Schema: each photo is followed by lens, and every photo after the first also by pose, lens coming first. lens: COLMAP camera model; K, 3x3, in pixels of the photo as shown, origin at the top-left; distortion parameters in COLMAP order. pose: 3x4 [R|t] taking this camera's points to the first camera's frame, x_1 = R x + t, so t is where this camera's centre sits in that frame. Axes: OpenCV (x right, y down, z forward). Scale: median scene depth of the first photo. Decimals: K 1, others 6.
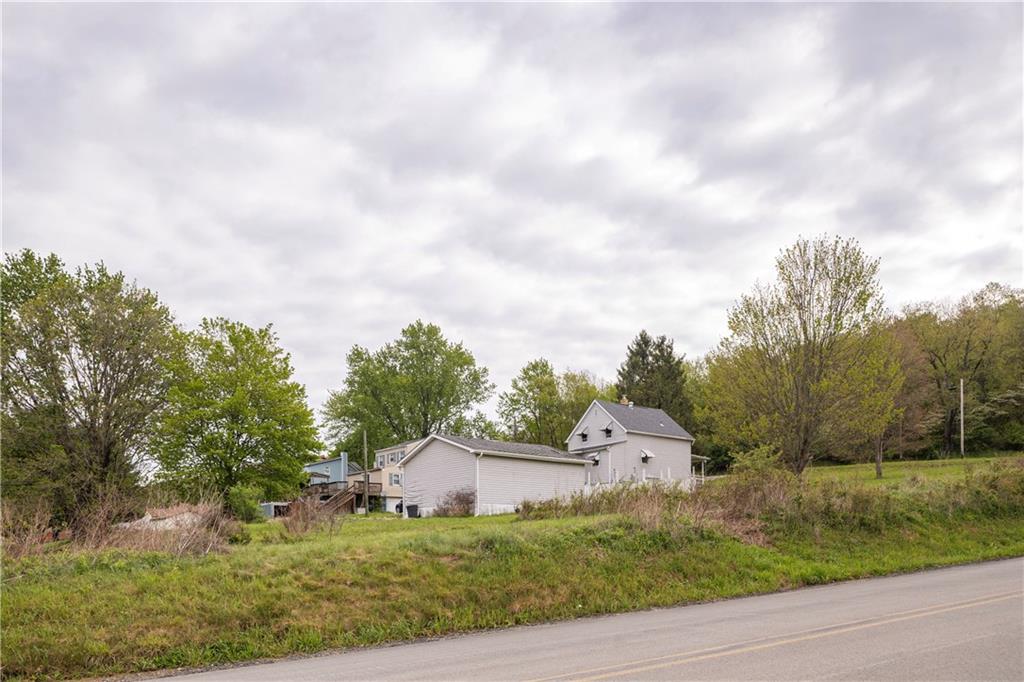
lens RADIAL K [[685.0, 0, 511.3], [0, 685.0, 373.0], [0, 0, 1]] dist [-0.005464, -0.002083]
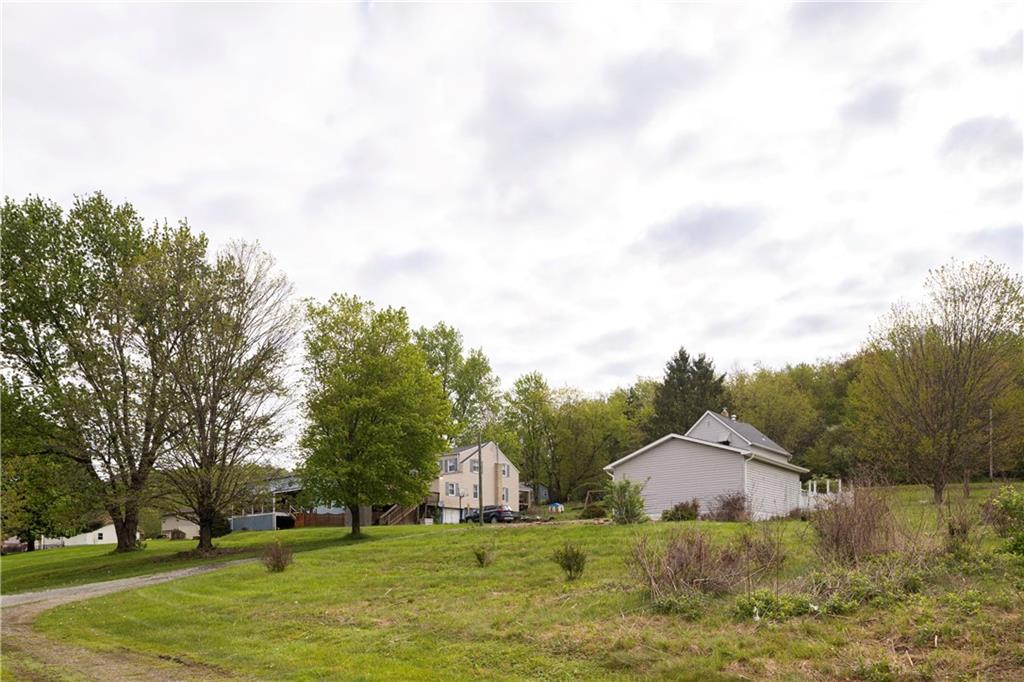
lens RADIAL K [[685.0, 0, 511.3], [0, 685.0, 373.0], [0, 0, 1]] dist [-0.005464, -0.002083]
pose [[0.978866, 0.060124, 0.195466, -0.280919], [-0.053866, 0.997856, -0.037180, 0.029246], [-0.197283, 0.025865, 0.980005, 0.073381]]
